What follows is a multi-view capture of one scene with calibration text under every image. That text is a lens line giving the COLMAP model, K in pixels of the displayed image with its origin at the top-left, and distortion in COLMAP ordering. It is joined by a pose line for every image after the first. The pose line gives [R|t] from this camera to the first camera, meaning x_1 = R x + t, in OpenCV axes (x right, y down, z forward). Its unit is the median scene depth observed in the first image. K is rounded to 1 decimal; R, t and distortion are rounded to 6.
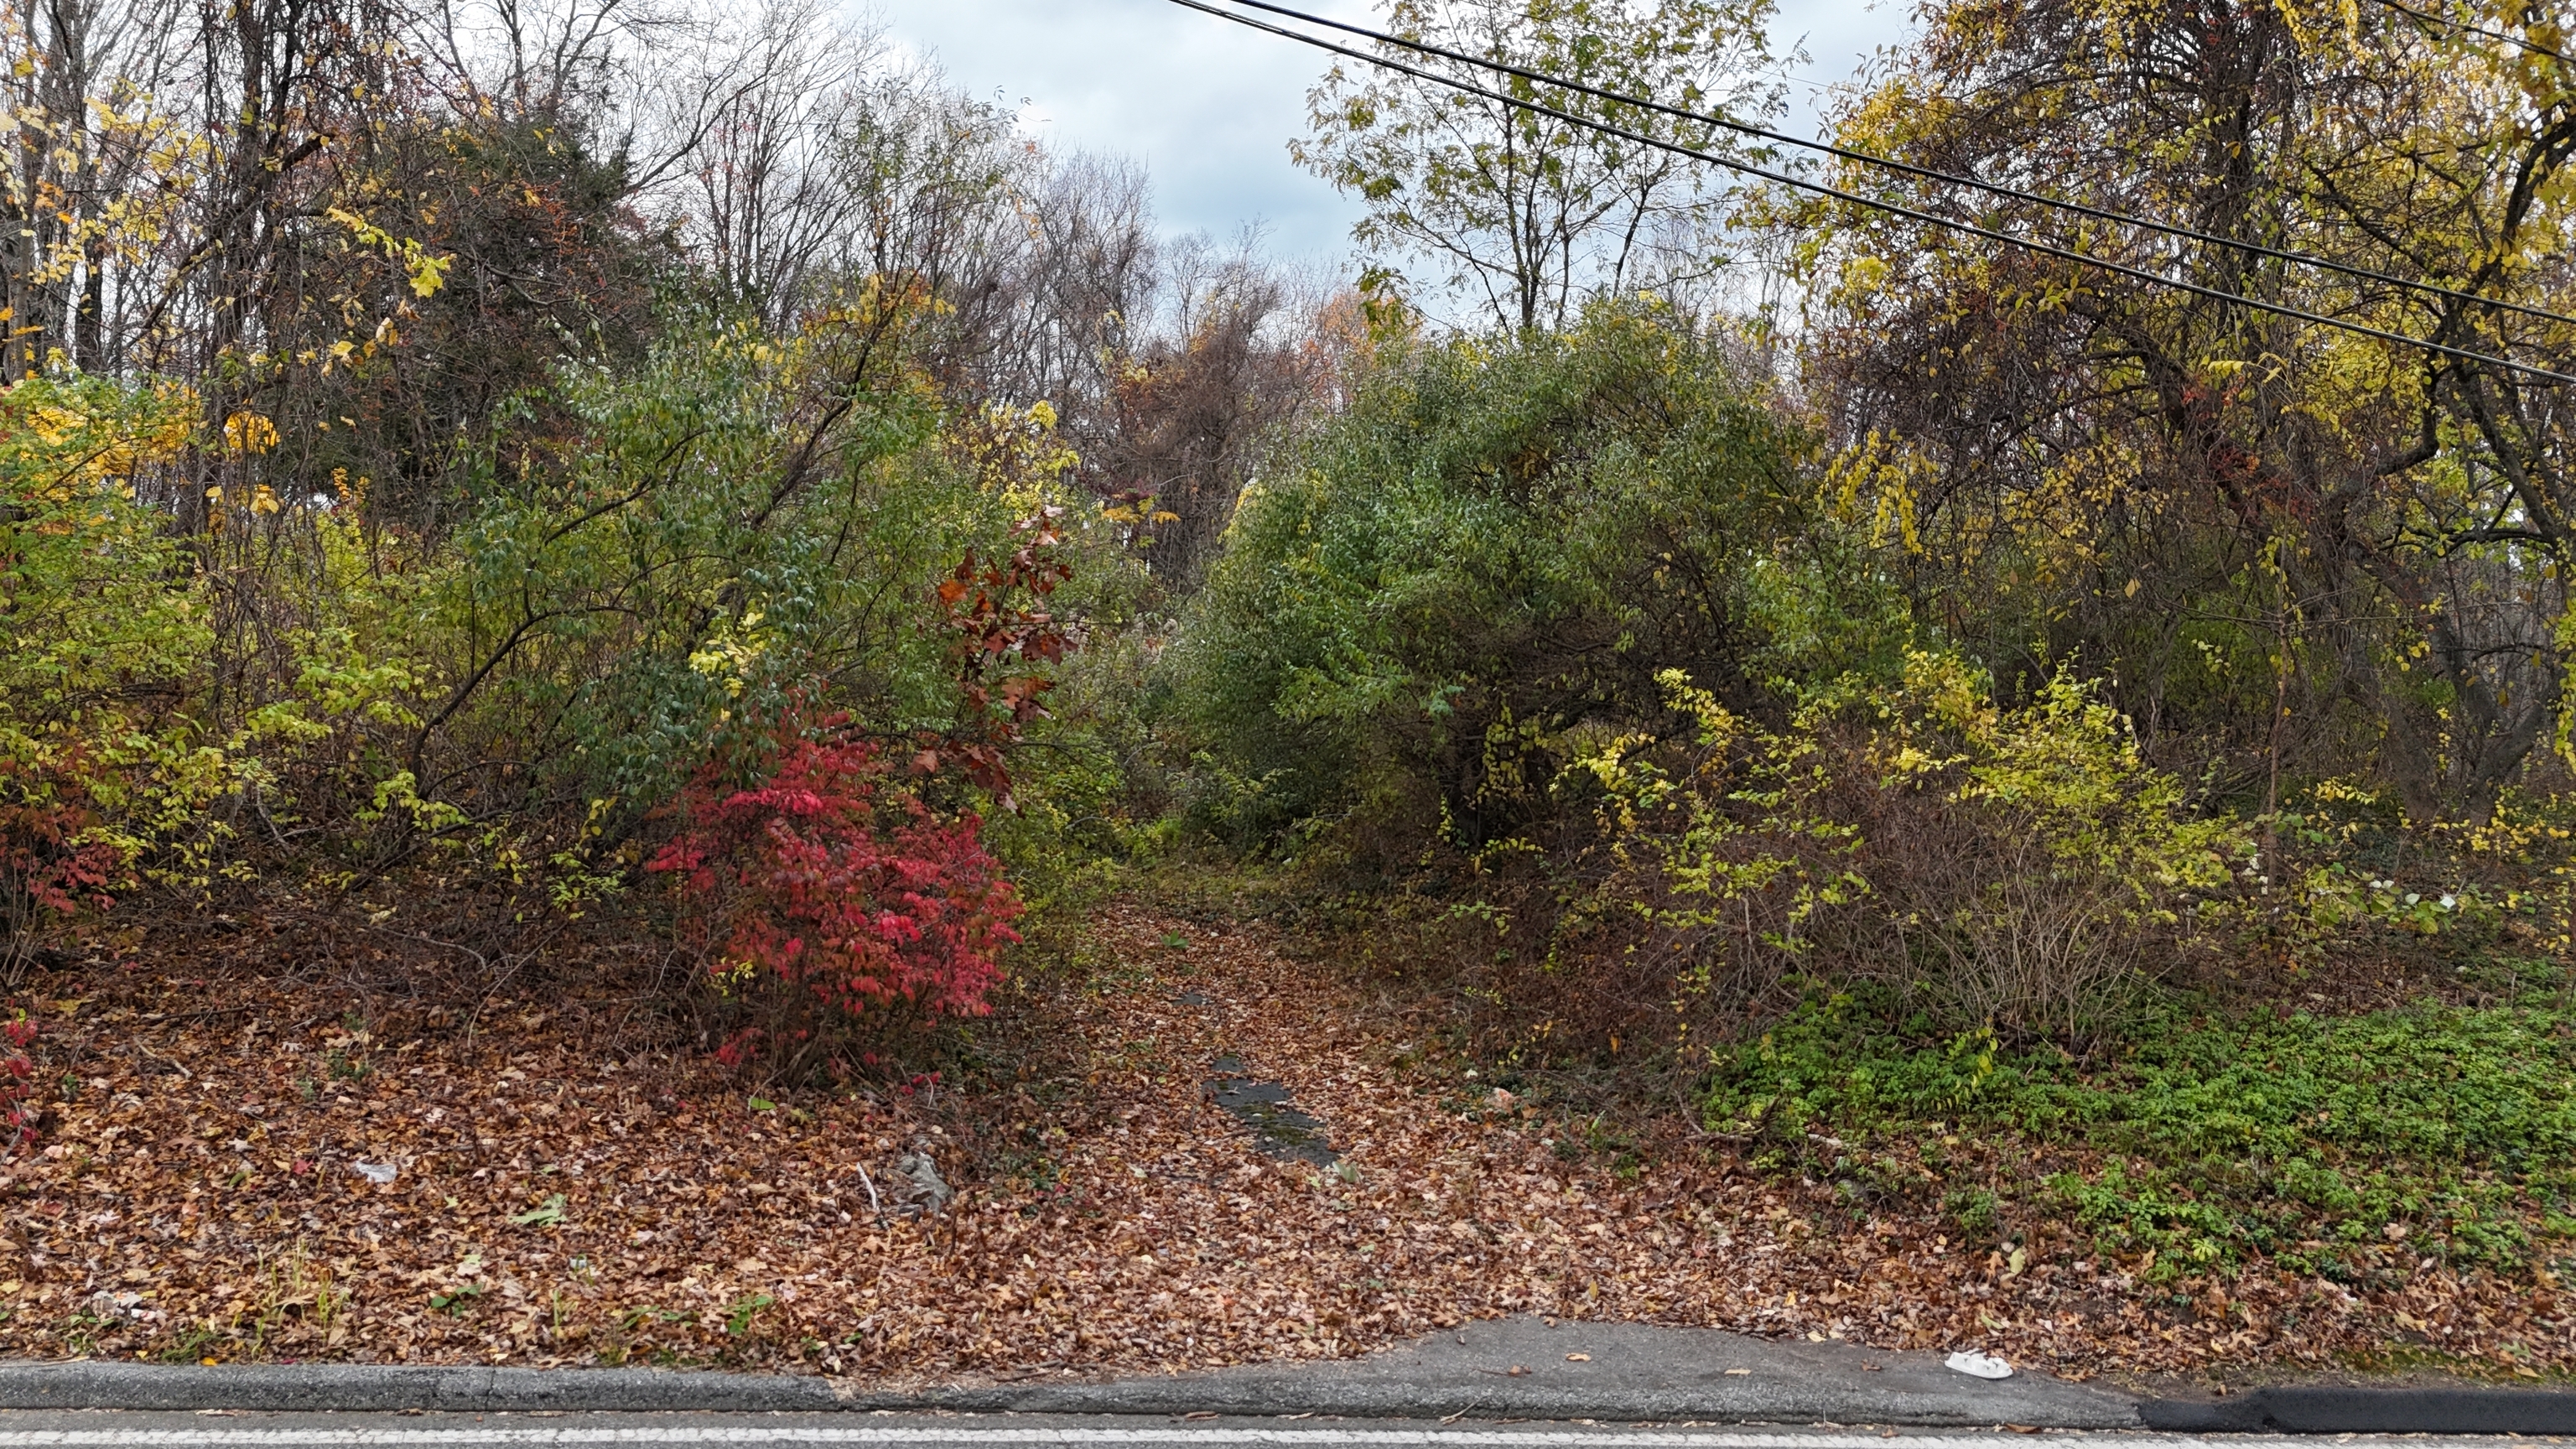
lens RADIAL K [[1899.5, 0, 1293.6], [0, 1899.5, 733.8], [0, 0, 1]] dist [0.072086, -0.062521]
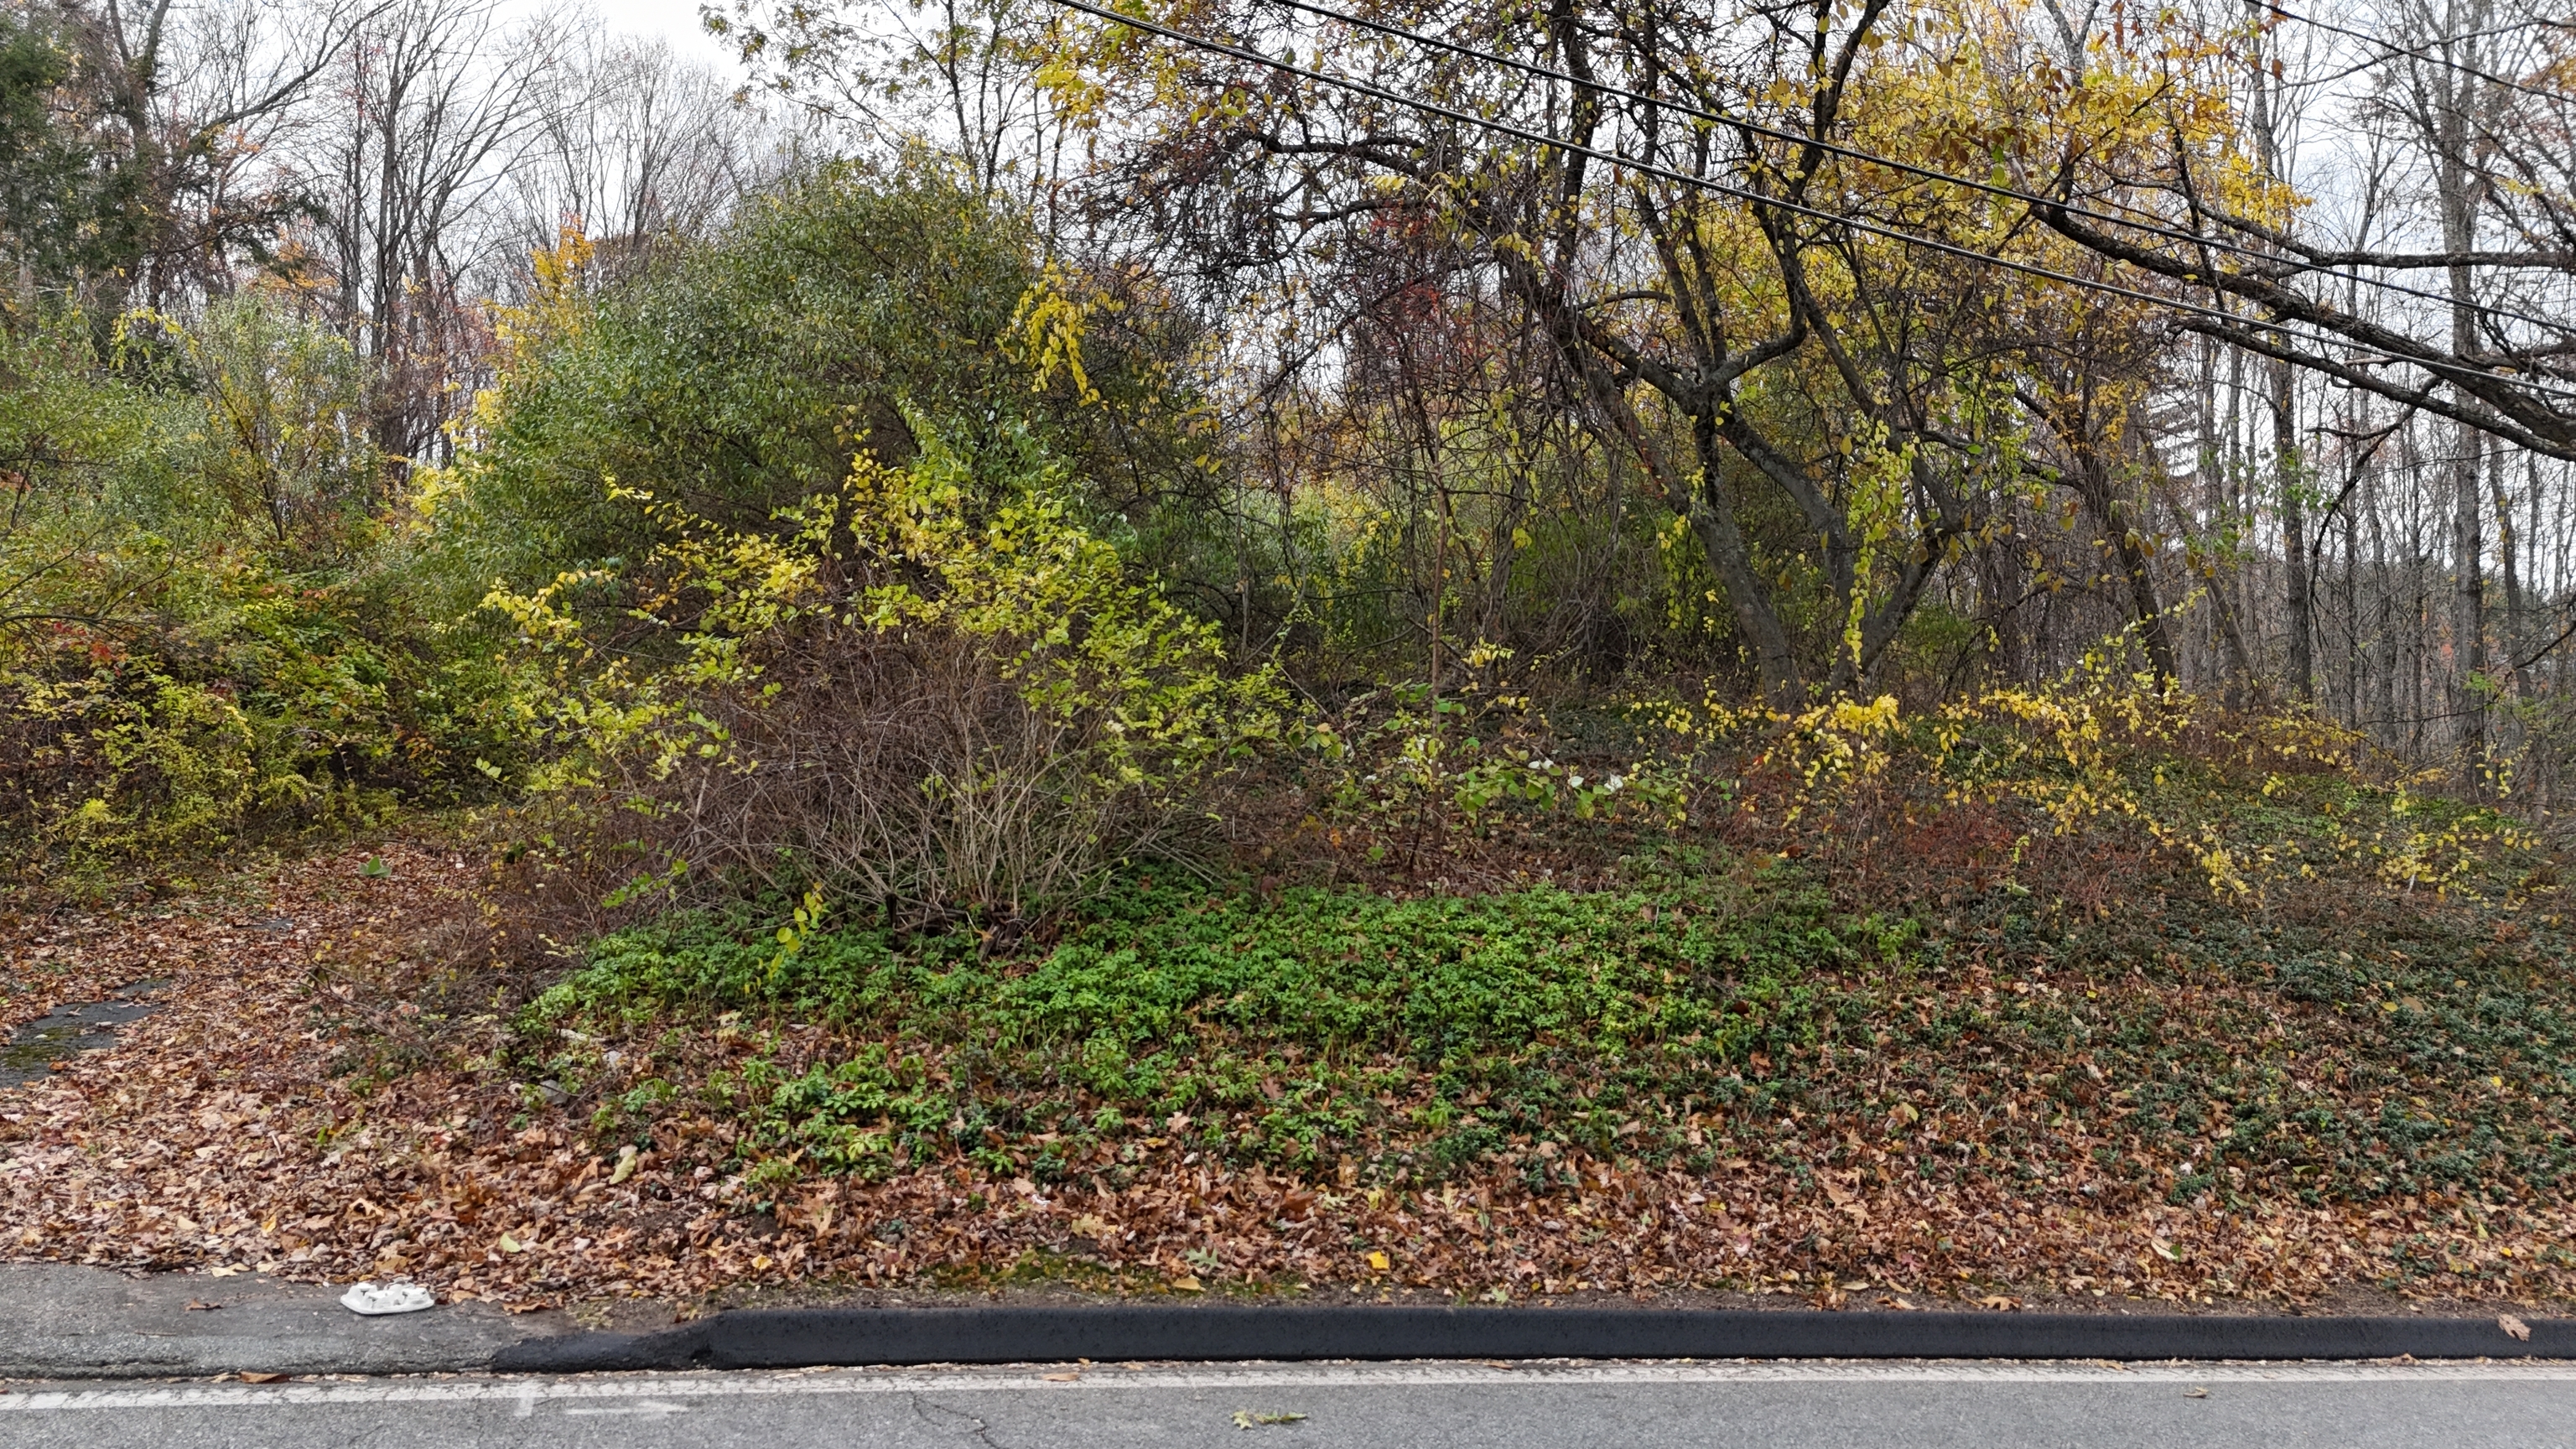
lens RADIAL K [[1899.5, 0, 1291.3], [0, 1899.5, 727.0], [0, 0, 1]] dist [0.072086, -0.062521]
pose [[0.997258, 0.001201, 0.073999, 0.575748], [-0.001042, 0.999997, -0.002176, 0.094135], [-0.074002, 0.002092, 0.997256, 0.196162]]
